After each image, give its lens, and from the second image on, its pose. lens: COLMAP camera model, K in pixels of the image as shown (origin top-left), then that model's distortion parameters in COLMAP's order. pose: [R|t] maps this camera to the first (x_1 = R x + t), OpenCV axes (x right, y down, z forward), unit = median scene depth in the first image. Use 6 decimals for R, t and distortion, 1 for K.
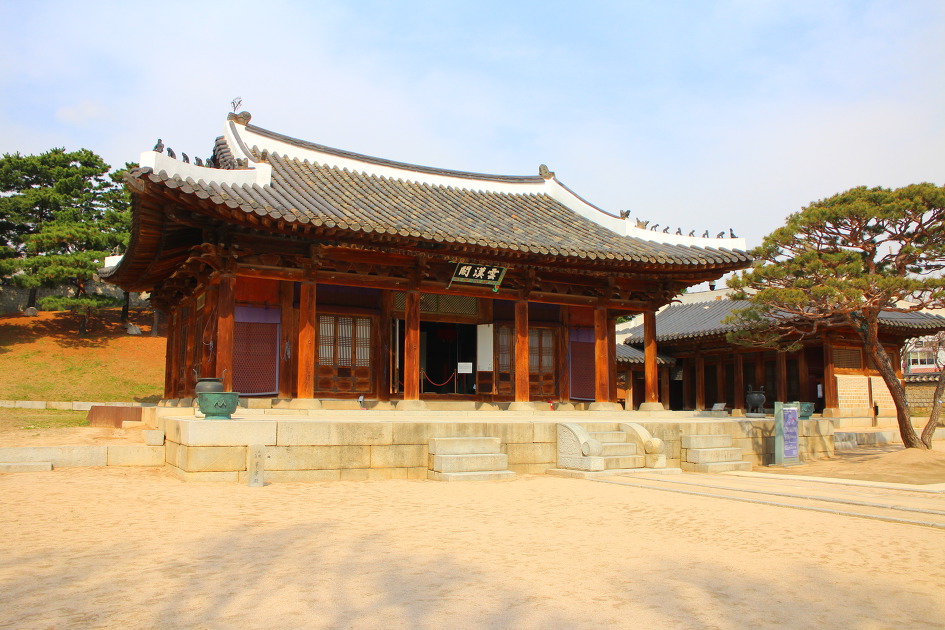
lens RADIAL K [[803.3, 0, 453.6], [0, 803.3, 337.8], [0, 0, 1]] dist [-0.167490, 0.083376]
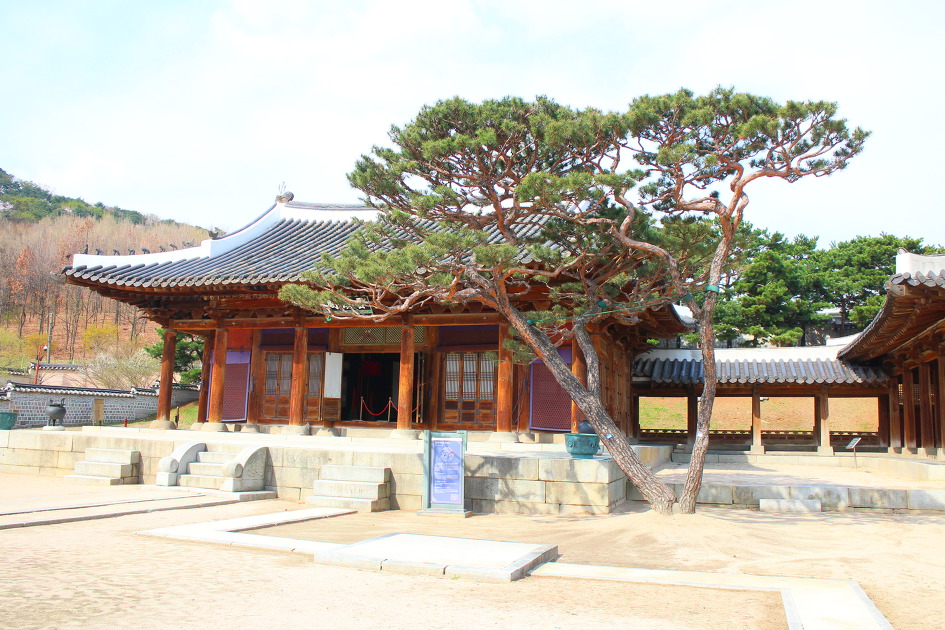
lens RADIAL K [[793.7, 0, 472.5], [0, 793.7, 315.0], [0, 0, 1]] dist [-0.149757, 0.122249]
pose [[0.666182, -0.103704, -0.738544, 0.903351], [0.041397, 0.993900, -0.102220, 0.045248], [0.744639, 0.037523, 0.666411, 0.438641]]
